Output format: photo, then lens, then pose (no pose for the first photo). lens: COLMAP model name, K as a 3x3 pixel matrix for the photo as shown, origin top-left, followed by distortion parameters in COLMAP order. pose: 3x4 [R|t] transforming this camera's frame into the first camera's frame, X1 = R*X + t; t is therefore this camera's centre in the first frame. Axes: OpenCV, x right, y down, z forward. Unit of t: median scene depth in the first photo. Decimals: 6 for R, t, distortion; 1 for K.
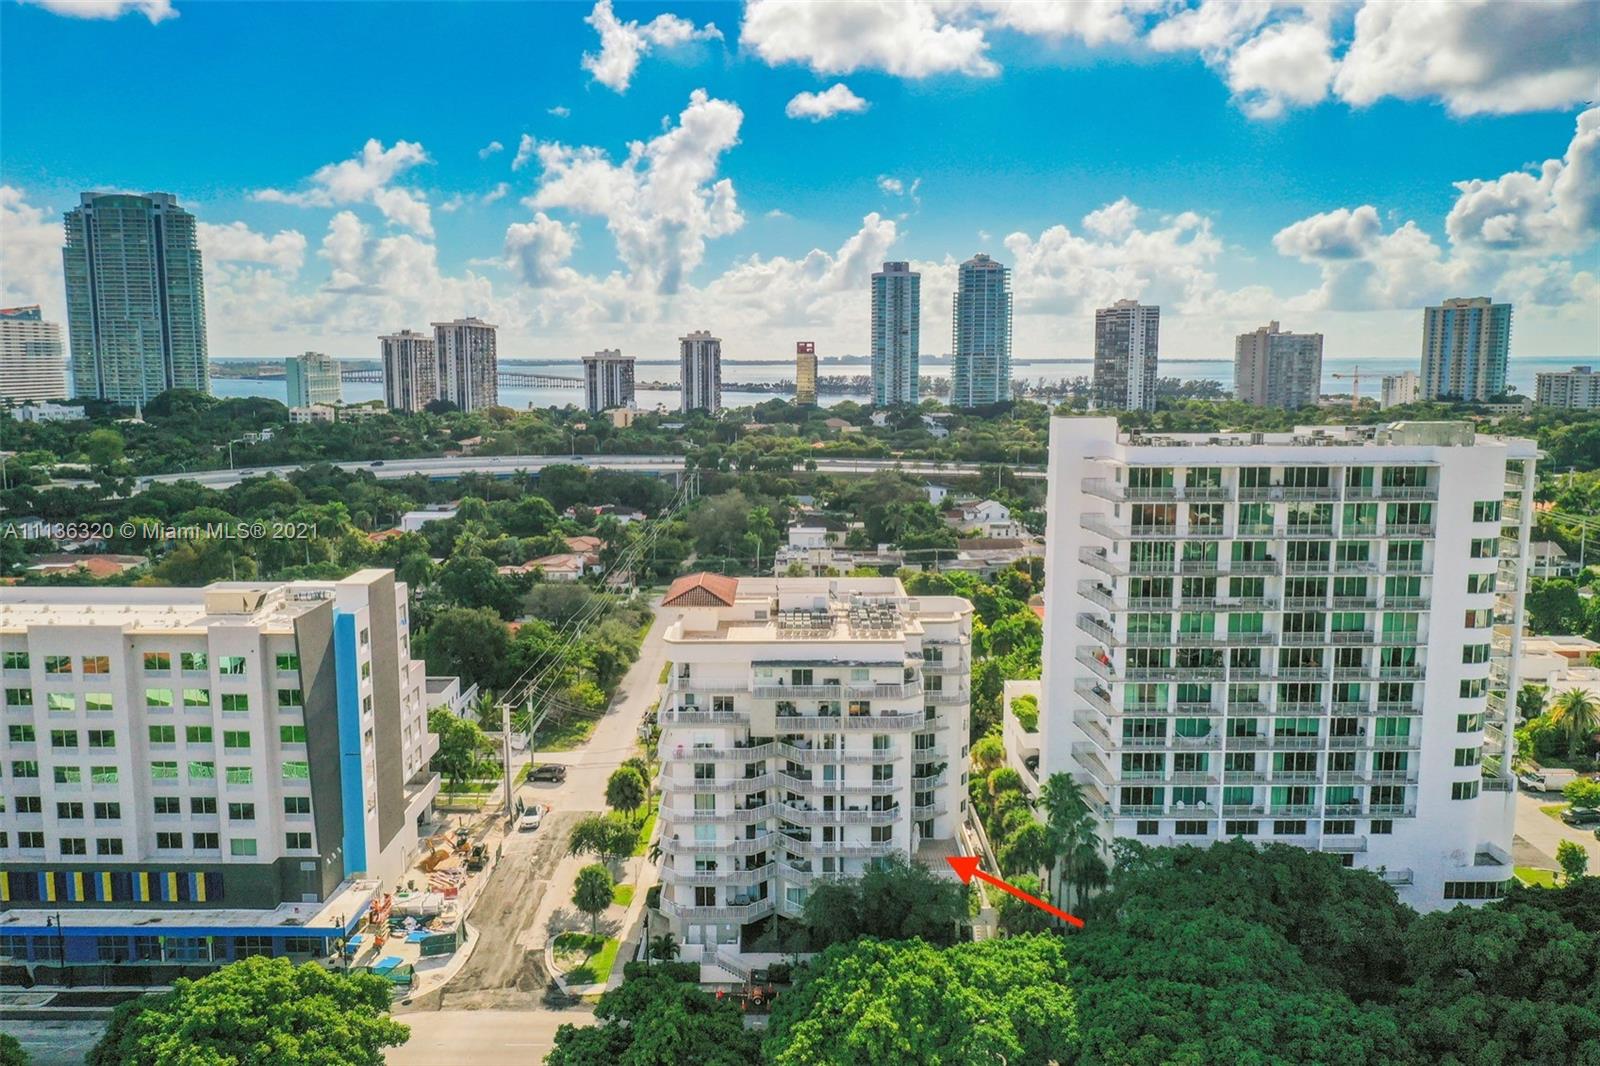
lens RADIAL K [[1245.9, 0, 796.8], [0, 1245.9, 549.4], [0, 0, 1]] dist [0.016520, 0.003087]
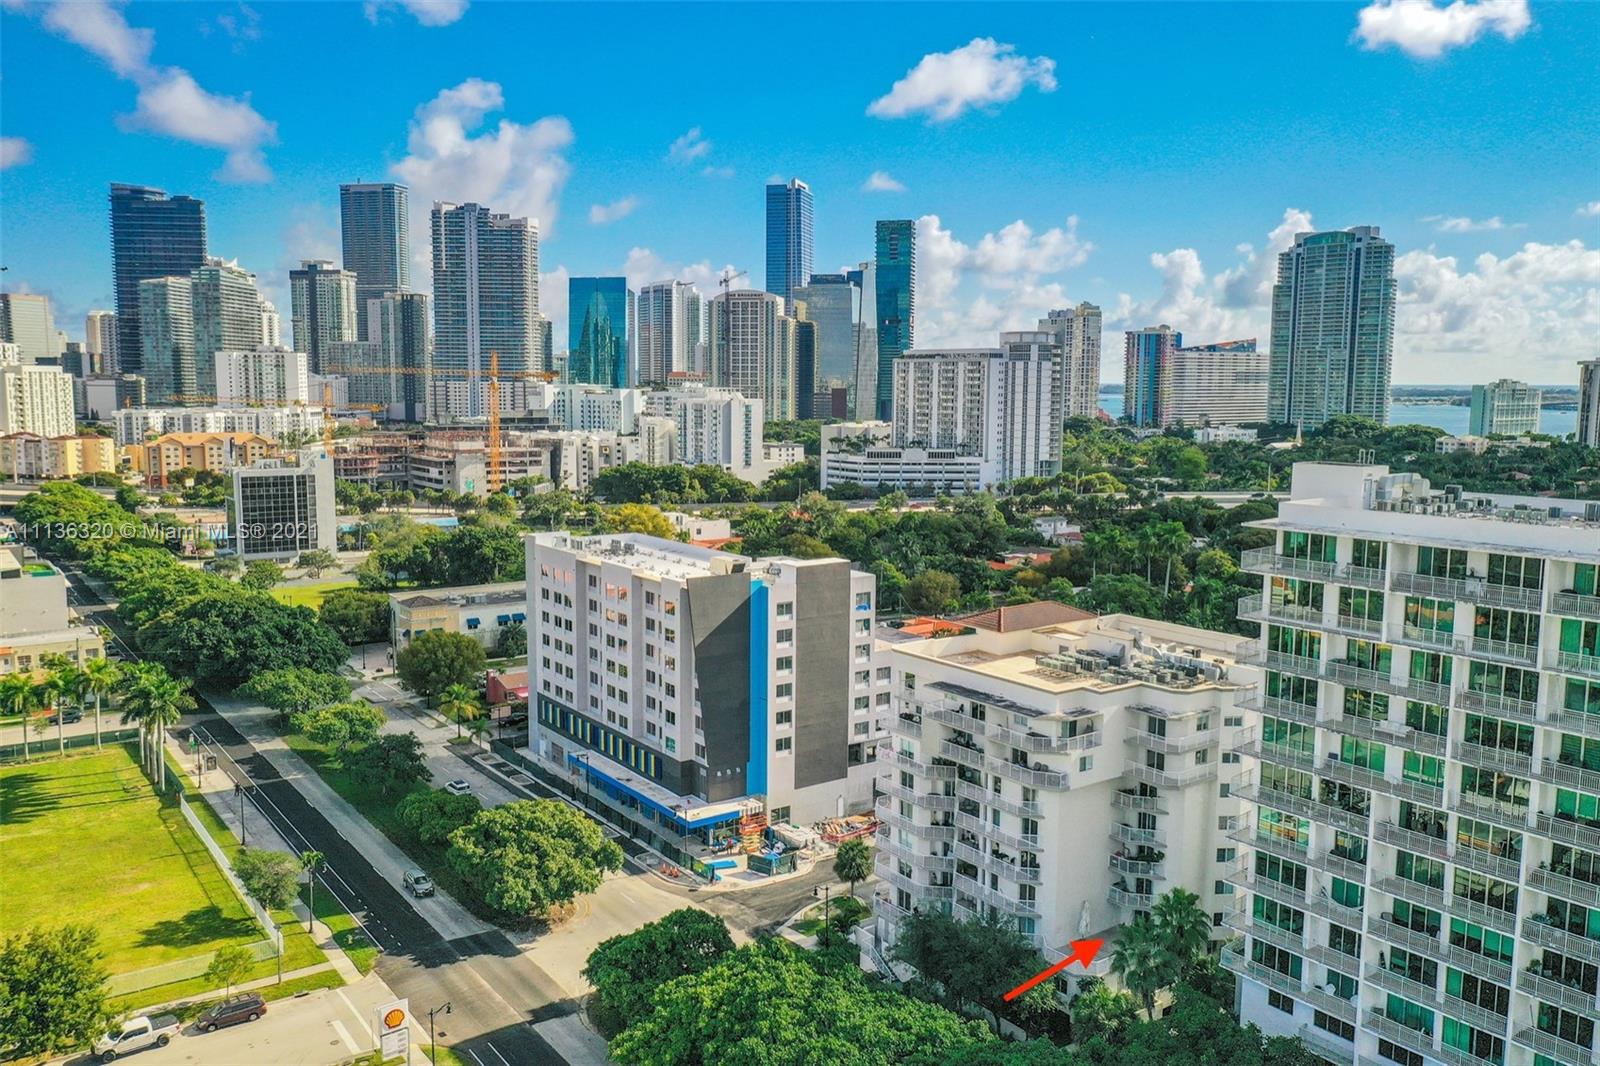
lens RADIAL K [[1245.9, 0, 796.8], [0, 1245.9, 549.4], [0, 0, 1]] dist [0.016520, 0.003087]
pose [[0.589059, 0.111601, -0.800346, 0.675969], [-0.128769, 0.990726, 0.043373, -0.046260], [0.797764, 0.077511, 0.597967, 0.277401]]
